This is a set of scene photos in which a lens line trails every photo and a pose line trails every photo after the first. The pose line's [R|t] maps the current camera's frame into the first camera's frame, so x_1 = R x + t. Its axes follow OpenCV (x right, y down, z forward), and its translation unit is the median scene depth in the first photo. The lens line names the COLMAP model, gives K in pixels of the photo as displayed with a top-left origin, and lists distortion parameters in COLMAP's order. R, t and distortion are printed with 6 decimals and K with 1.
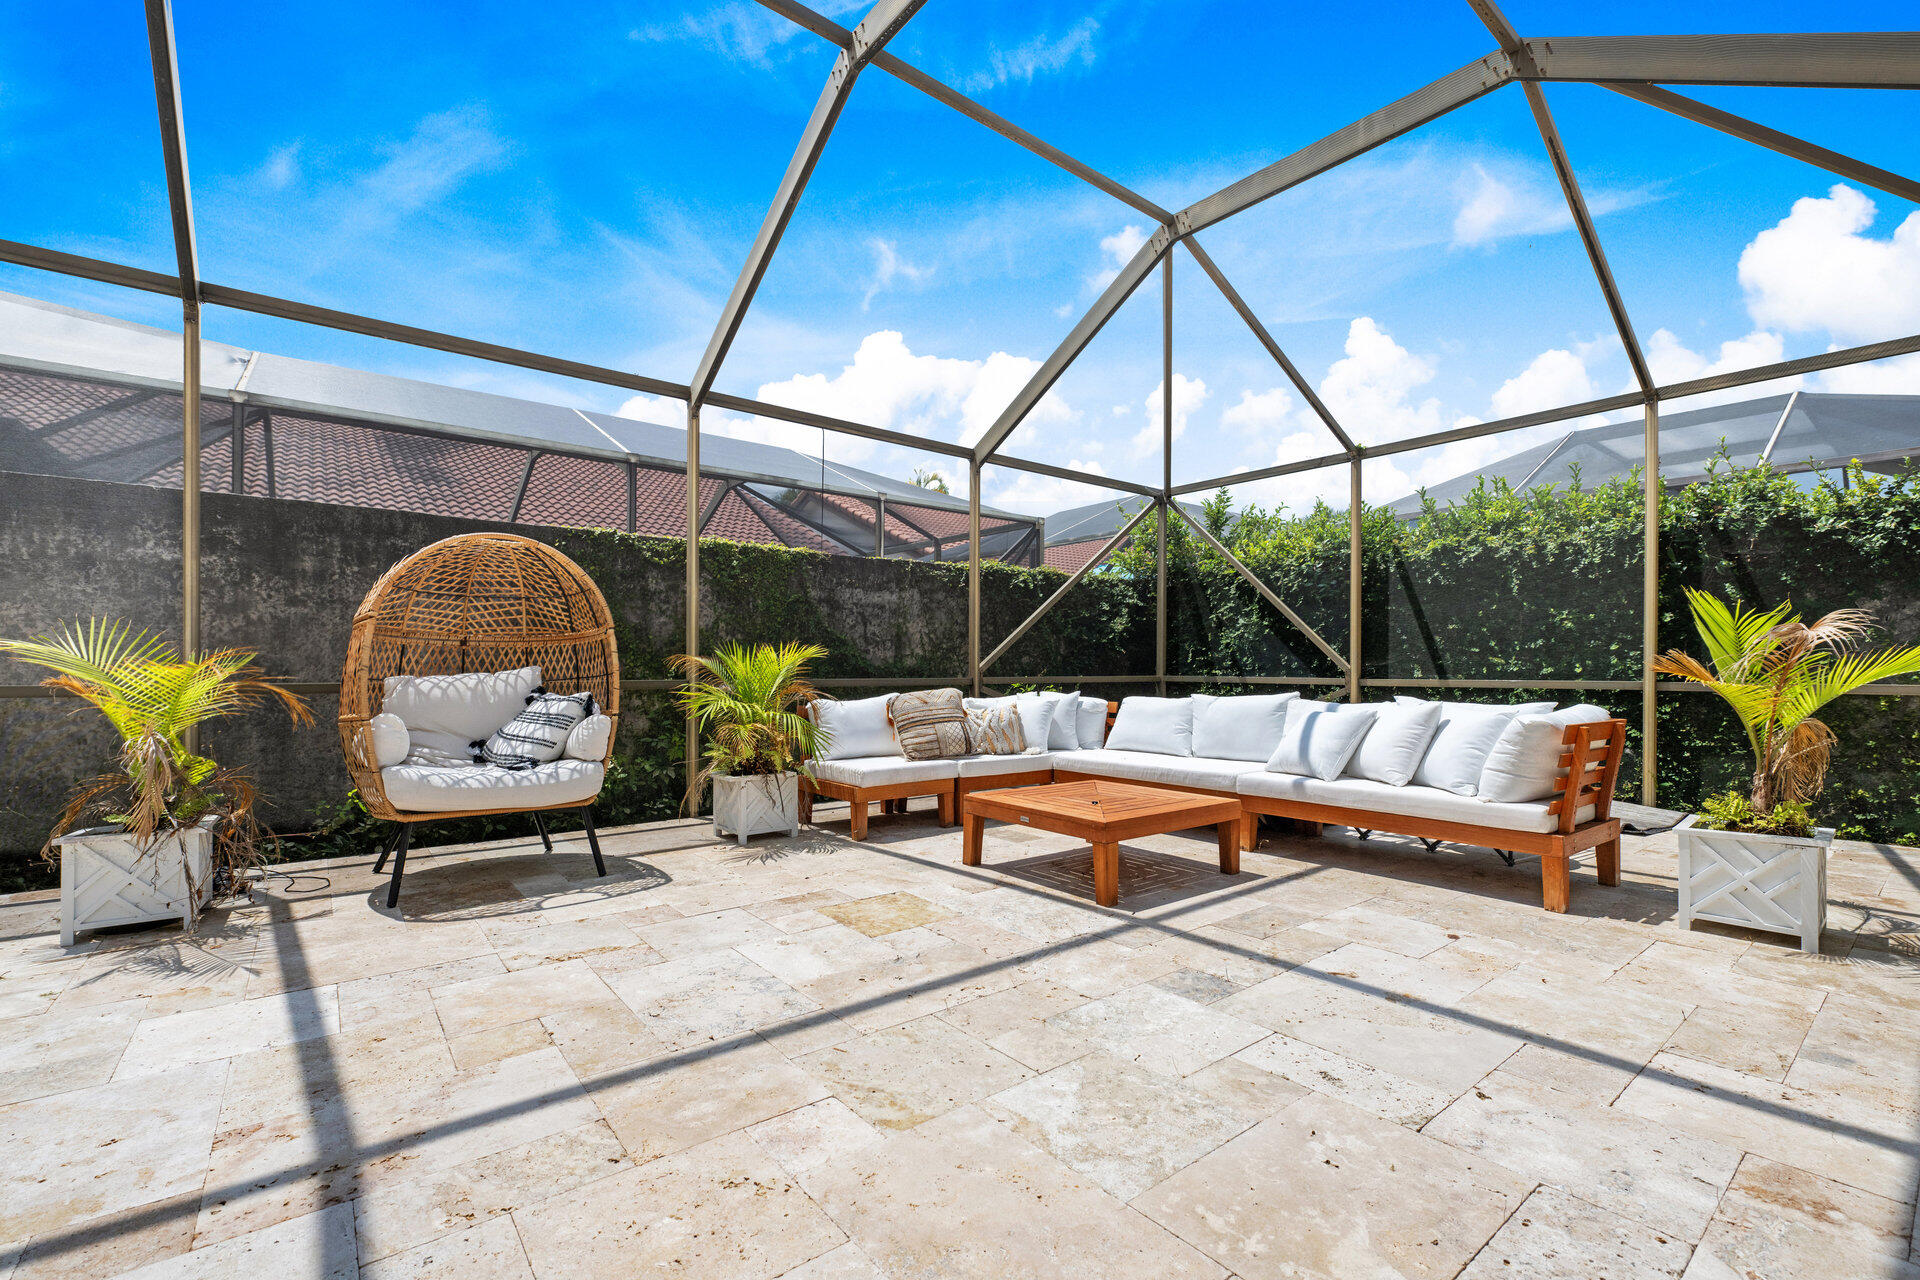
lens RADIAL K [[856.2, 0, 936.0], [0, 856.2, 668.3], [0, 0, 1]] dist [0.008557, 0.000000]
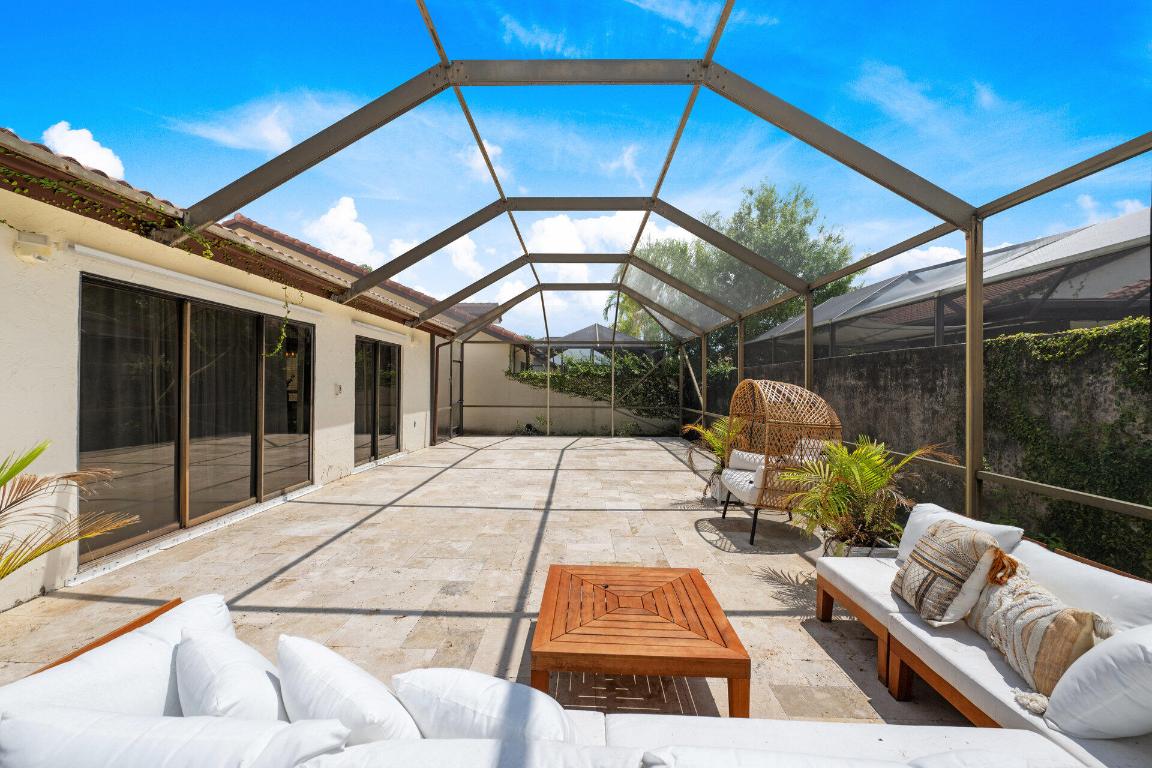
lens RADIAL K [[464.2, 0, 571.0], [0, 464.2, 383.1], [0, 0, 1]] dist [0.001922, -0.000327]
pose [[-0.647005, -0.009326, -0.762429, 0.671712], [-0.009255, 0.999948, -0.004377, -0.119458], [0.762430, 0.004224, -0.647057, 1.283676]]
